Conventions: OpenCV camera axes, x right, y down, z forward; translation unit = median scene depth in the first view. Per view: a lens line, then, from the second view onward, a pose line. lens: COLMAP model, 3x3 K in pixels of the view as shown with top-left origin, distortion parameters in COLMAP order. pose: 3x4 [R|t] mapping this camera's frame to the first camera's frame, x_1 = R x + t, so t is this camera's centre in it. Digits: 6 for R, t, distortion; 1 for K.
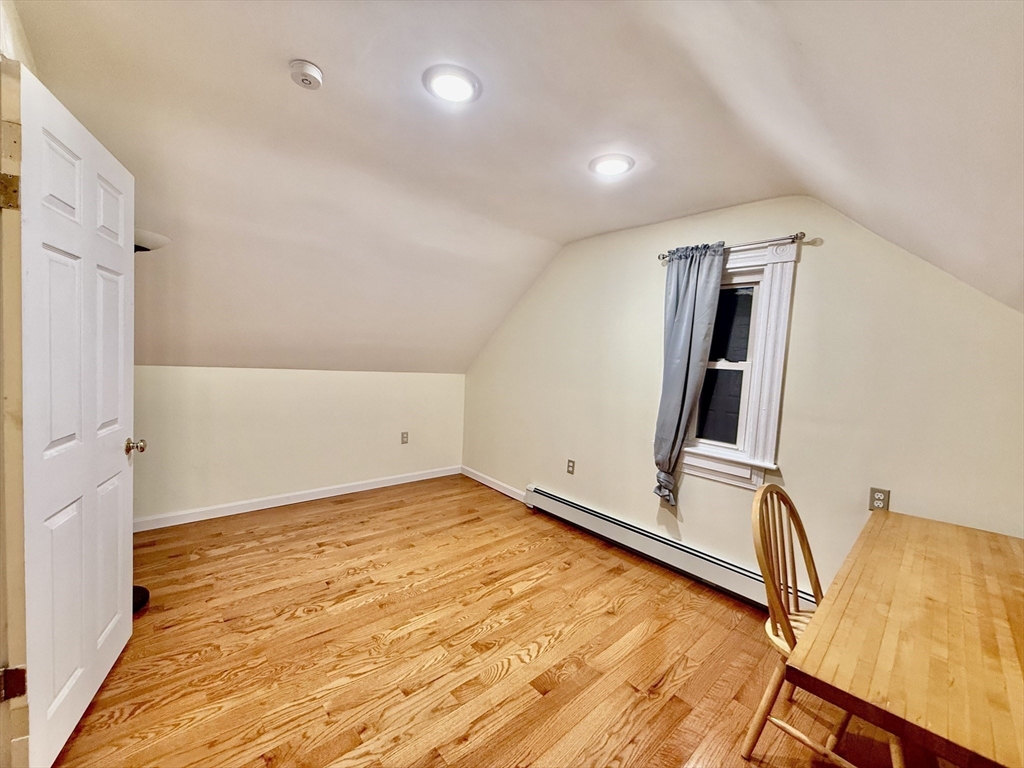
lens RADIAL K [[407.9, 0, 514.8], [0, 407.9, 362.2], [0, 0, 1]] dist [-0.000168, 0.000002]
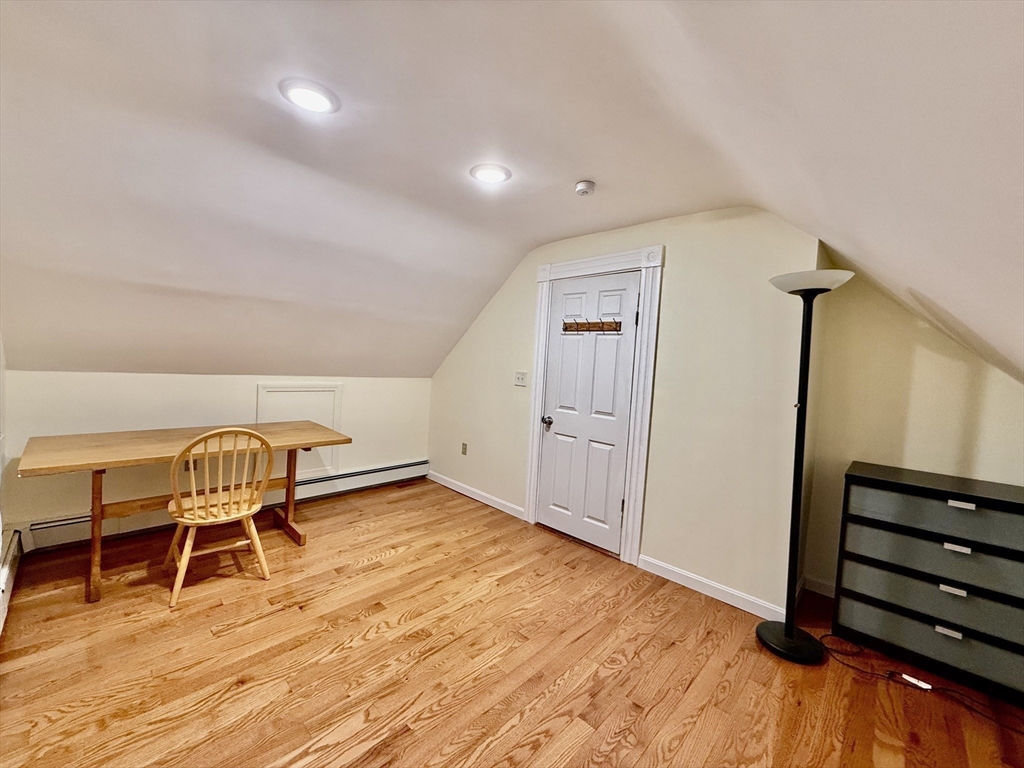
lens RADIAL K [[408.2, 0, 508.9], [0, 408.2, 384.0], [0, 0, 1]] dist [-0.000843, 0.000017]
pose [[-0.991486, -0.112303, -0.065907, -0.164496], [-0.116226, 0.991465, 0.059056, -0.025650], [0.058712, 0.066213, -0.996077, 2.062703]]
